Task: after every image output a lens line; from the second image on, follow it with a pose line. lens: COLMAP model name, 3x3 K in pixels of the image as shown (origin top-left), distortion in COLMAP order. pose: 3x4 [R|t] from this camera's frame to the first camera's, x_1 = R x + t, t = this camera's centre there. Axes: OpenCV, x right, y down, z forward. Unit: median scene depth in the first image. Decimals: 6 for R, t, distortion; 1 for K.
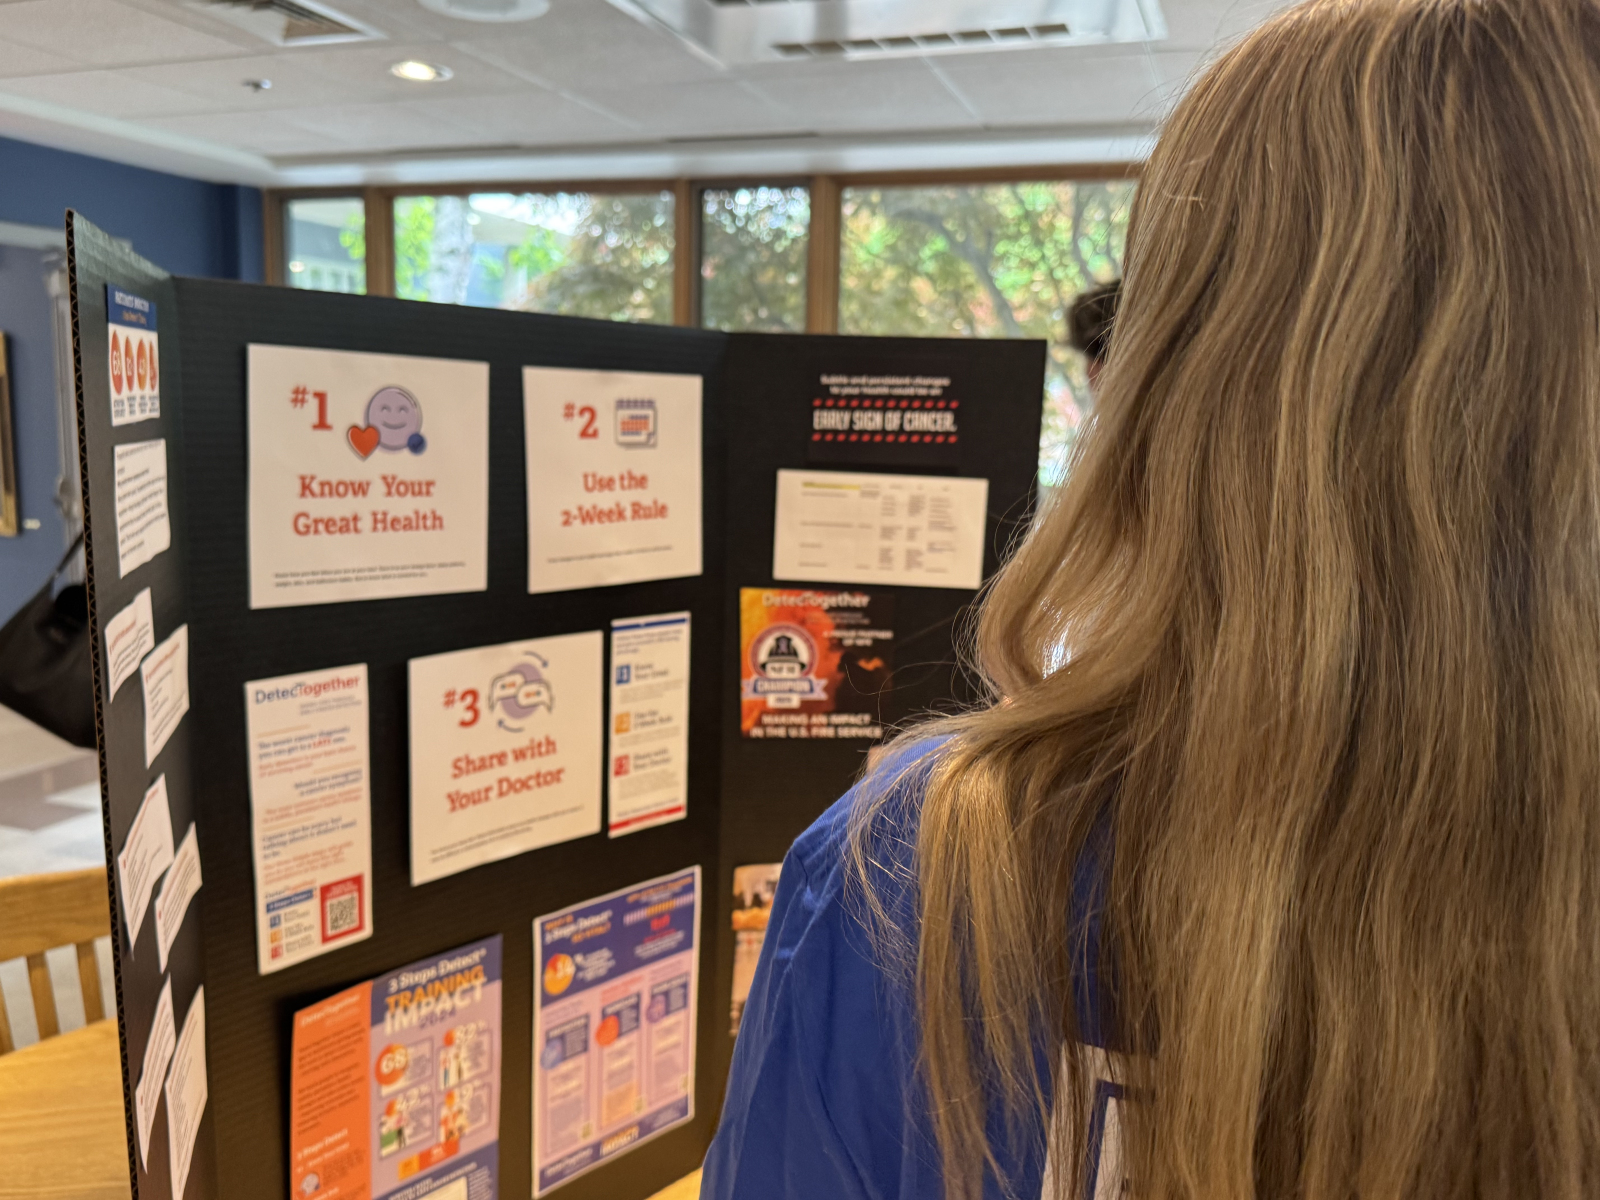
lens RADIAL K [[1304.9, 0, 800.9], [0, 1304.9, 594.4], [0, 0, 1]] dist [-0.007306, -0.013859]
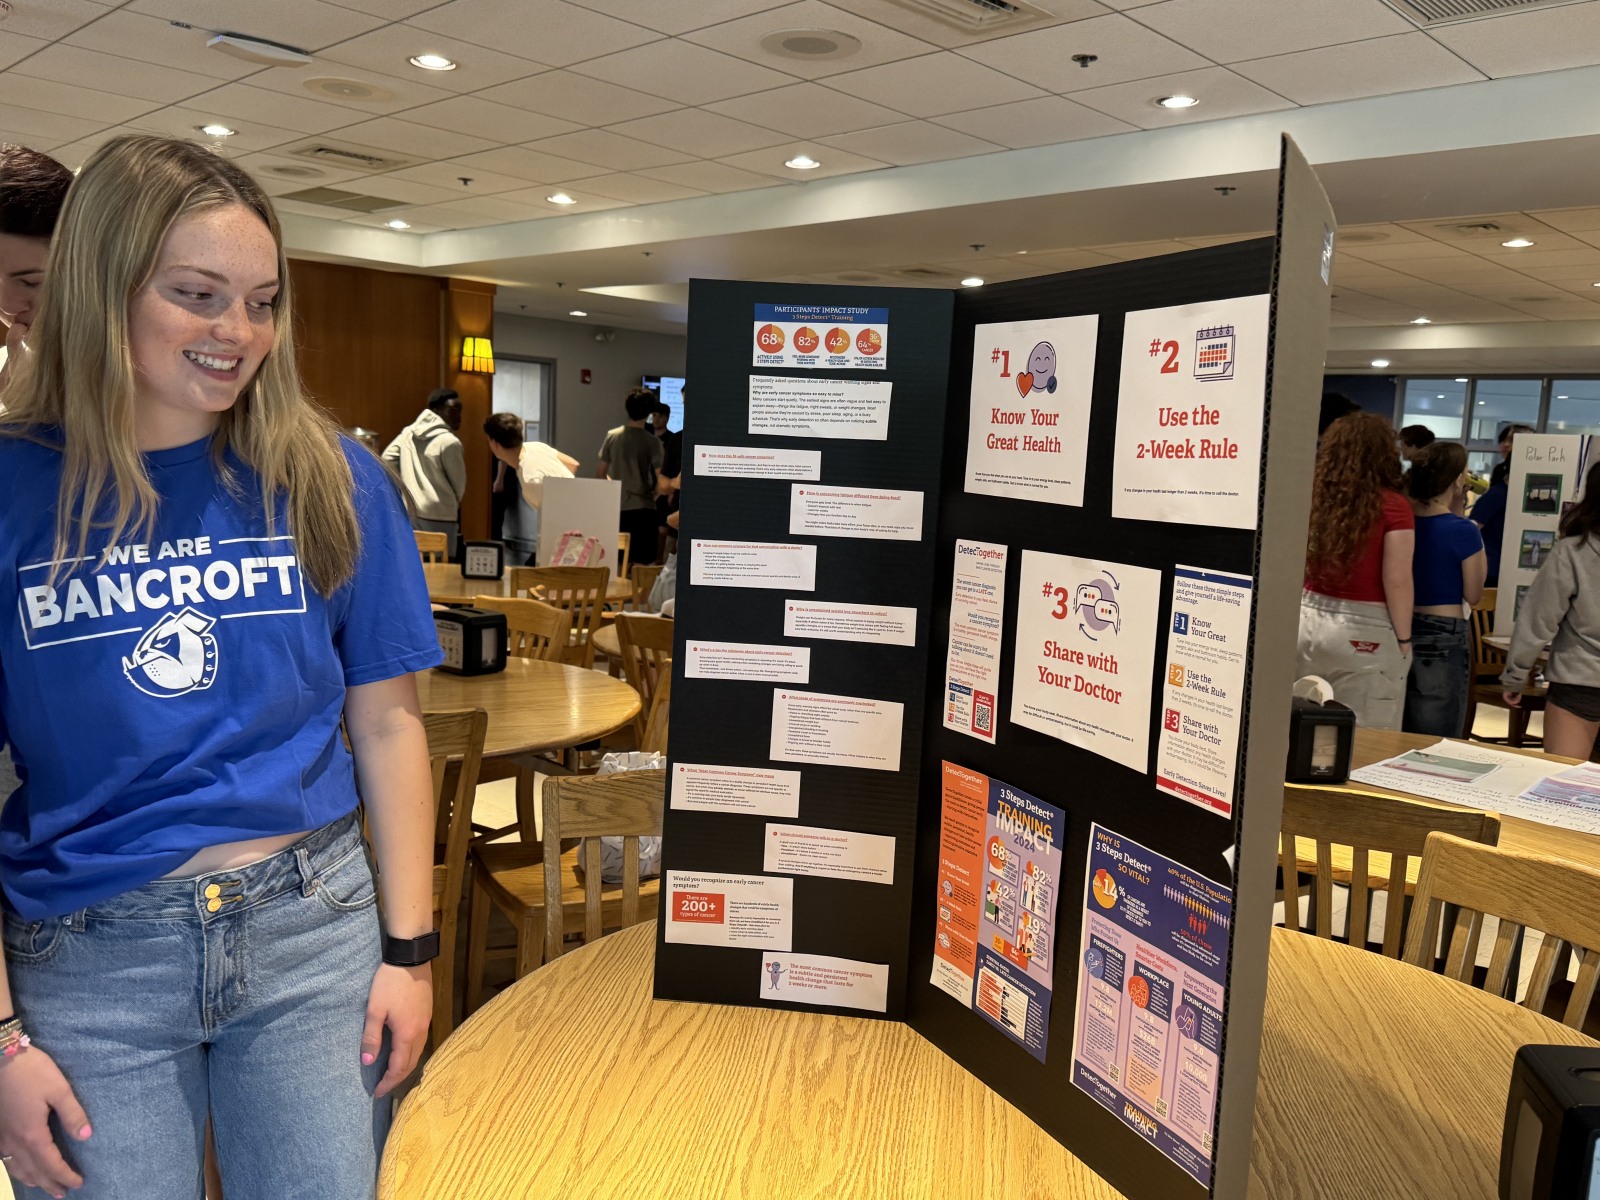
lens RADIAL K [[1304.9, 0, 800.0], [0, 1304.9, 604.9], [0, 0, 1]] dist [-0.007306, -0.013859]
pose [[-0.449584, 0.063364, -0.890988, 0.885593], [-0.167263, 0.973865, 0.153658, -0.053793], [0.877438, 0.218112, -0.427236, 1.243690]]
